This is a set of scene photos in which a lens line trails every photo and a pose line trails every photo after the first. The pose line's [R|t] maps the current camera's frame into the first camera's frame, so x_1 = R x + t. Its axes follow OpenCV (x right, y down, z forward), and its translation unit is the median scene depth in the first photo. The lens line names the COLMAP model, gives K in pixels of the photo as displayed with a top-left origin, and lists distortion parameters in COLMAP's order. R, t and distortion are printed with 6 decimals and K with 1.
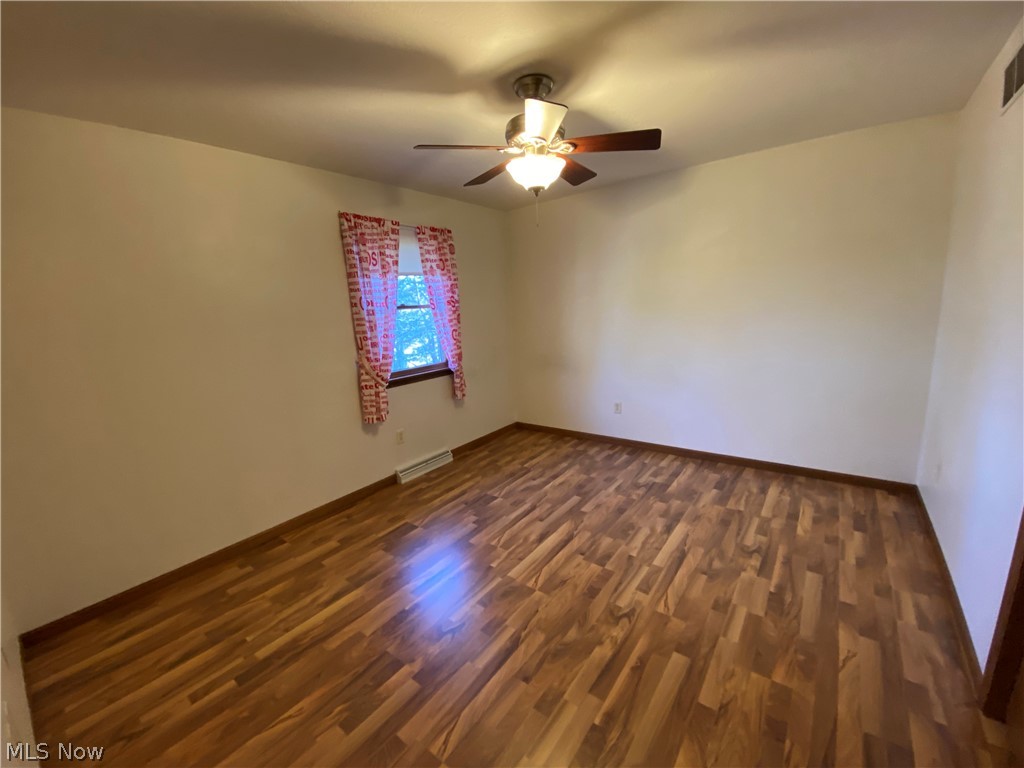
lens RADIAL K [[411.3, 0, 512.0], [0, 411.3, 384.0], [0, 0, 1]] dist [0.031186, -0.027030]
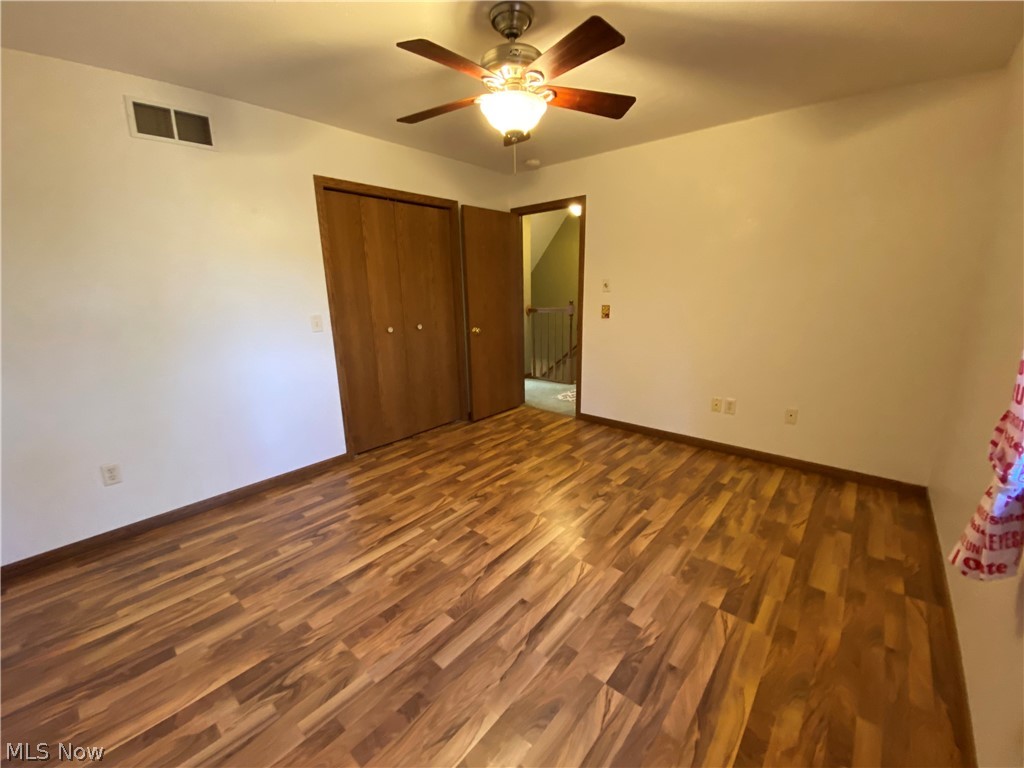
lens RADIAL K [[411.3, 0, 512.0], [0, 411.3, 384.0], [0, 0, 1]] dist [0.031186, -0.027030]
pose [[-0.995684, 0.059128, 0.071534, 0.024959], [0.083515, 0.907010, 0.412745, -0.286031], [-0.040477, 0.416938, -0.908033, 1.671347]]
